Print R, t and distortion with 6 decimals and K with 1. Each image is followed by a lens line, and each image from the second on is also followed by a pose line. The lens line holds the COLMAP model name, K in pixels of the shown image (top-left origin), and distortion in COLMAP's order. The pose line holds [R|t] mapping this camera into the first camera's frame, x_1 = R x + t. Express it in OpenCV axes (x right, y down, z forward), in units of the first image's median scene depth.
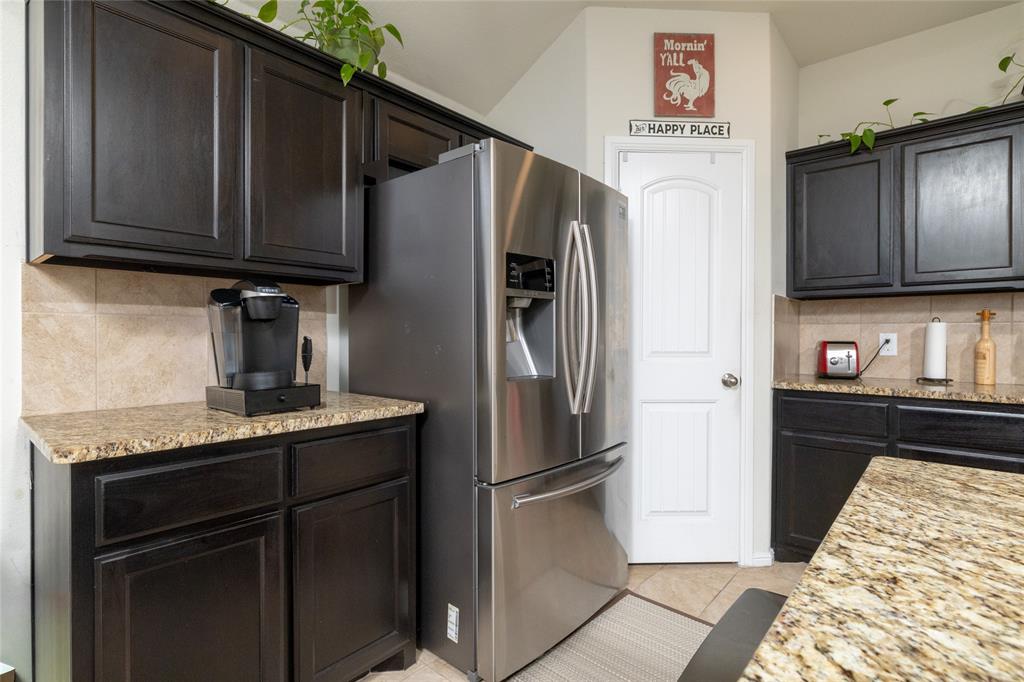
lens RADIAL K [[502.4, 0, 511.2], [0, 502.4, 338.4], [0, 0, 1]] dist [-0.000281, 0.001525]
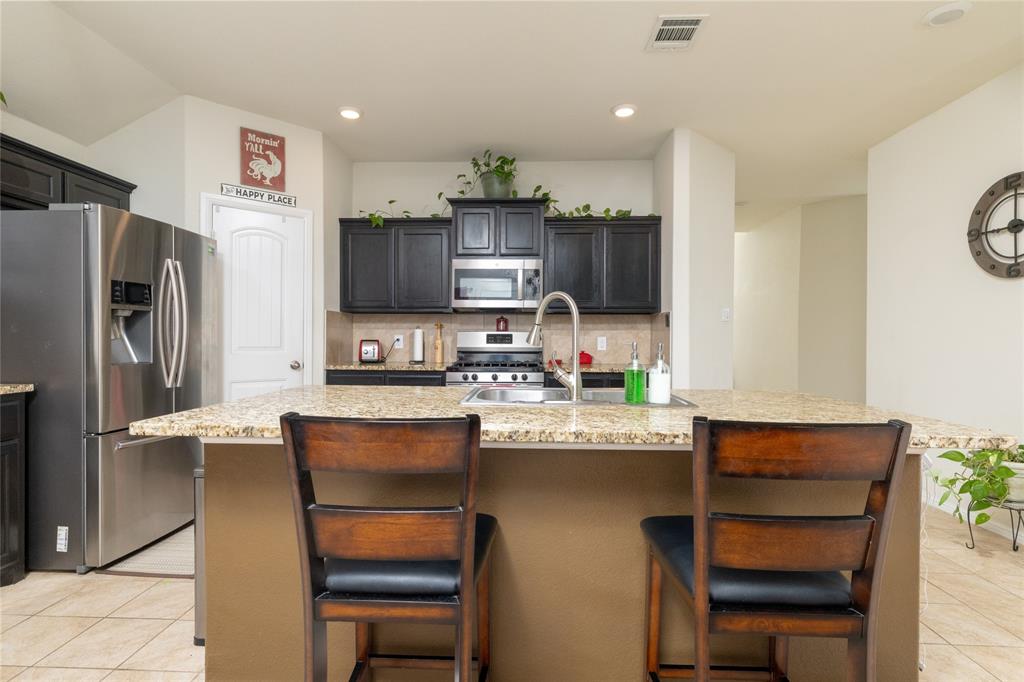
lens RADIAL K [[502.4, 0, 507.9], [0, 502.4, 339.1], [0, 0, 1]] dist [-0.000281, 0.001525]
pose [[0.785034, 0.001233, 0.619451, -0.006457], [-0.000942, 0.999999, -0.000797, 0.004493], [-0.619452, 0.000043, 0.785035, -0.611097]]
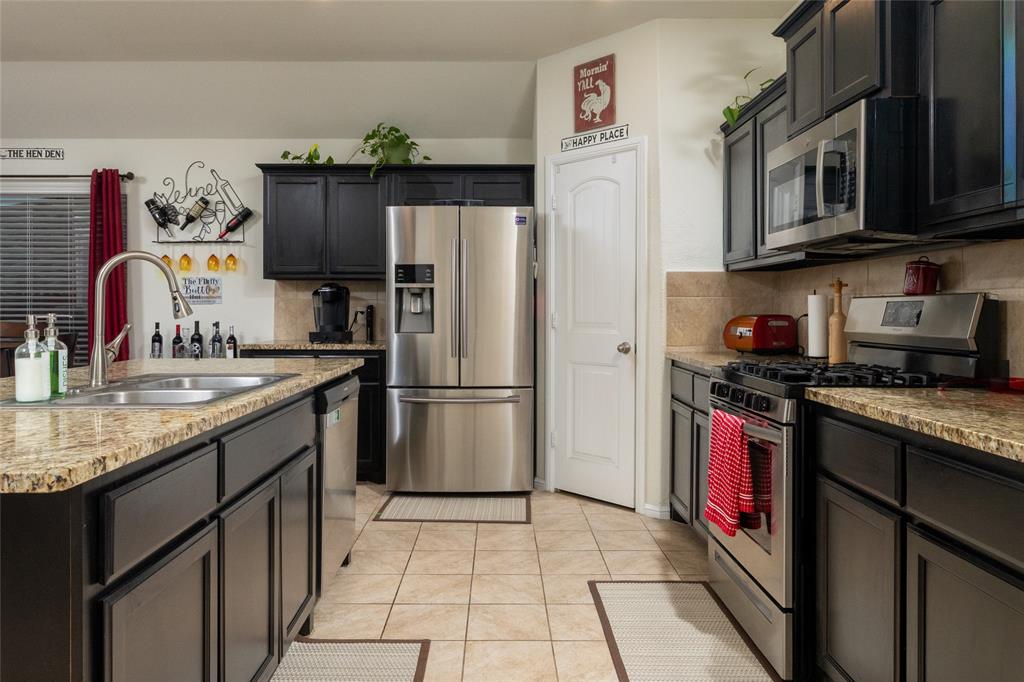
lens RADIAL K [[706.0, 0, 500.1], [0, 706.0, 308.1], [0, 0, 1]] dist [-0.001972, 0.007196]
pose [[0.654304, -0.000477, -0.756231, 1.482865], [-0.007453, 0.999947, -0.007079, 0.005053], [0.756195, 0.010268, 0.654266, -0.279965]]
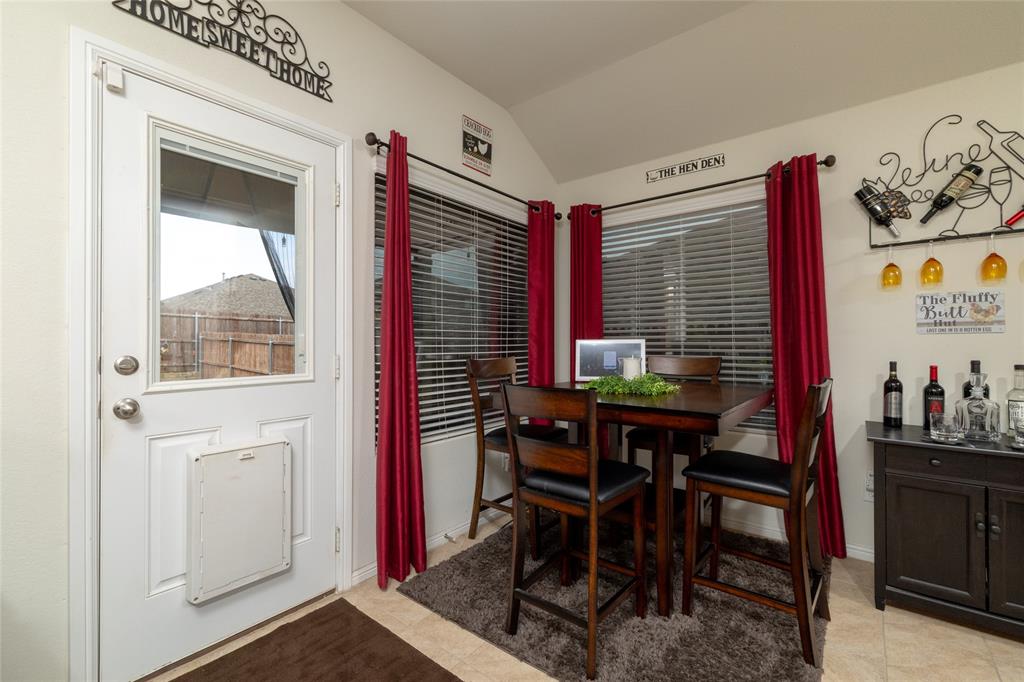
lens RADIAL K [[439.0, 0, 498.9], [0, 439.0, 339.1], [0, 0, 1]] dist [-0.001968, -0.000540]
pose [[0.029035, -0.008347, -0.999544, 0.095620], [-0.003346, 0.999959, -0.008447, 0.005484], [0.999573, 0.003589, 0.029006, -0.494200]]
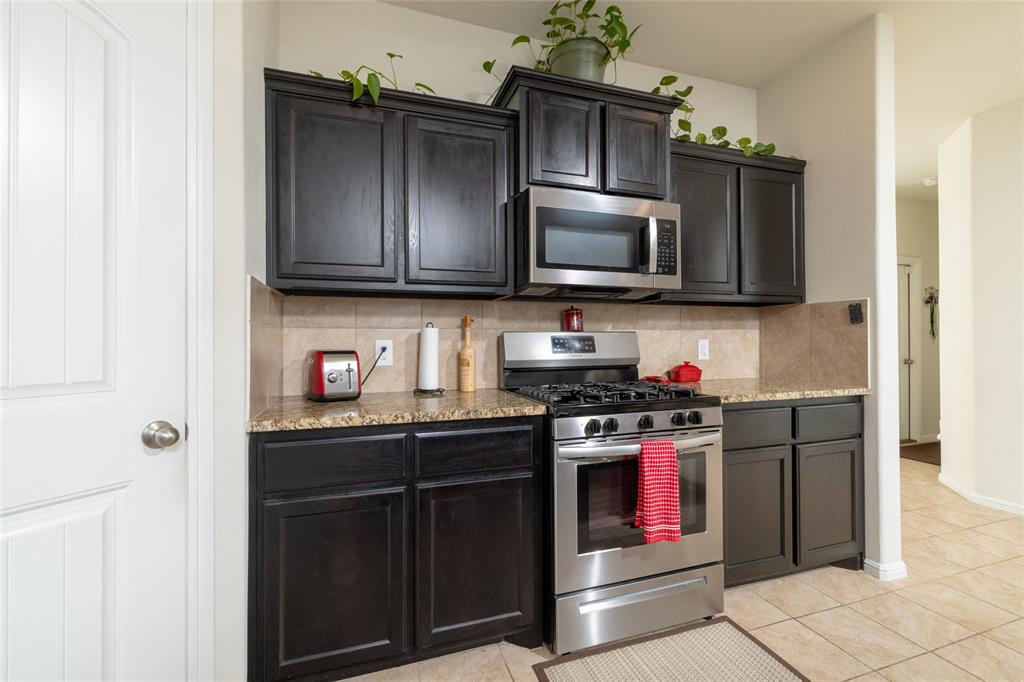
lens RADIAL K [[439.0, 0, 507.7], [0, 439.0, 338.5], [0, 0, 1]] dist [-0.001968, -0.000540]
pose [[0.510976, 0.001143, 0.859594, 0.238847], [0.011339, 0.999903, -0.008069, -0.004667], [-0.859520, 0.013870, 0.510914, 0.485601]]
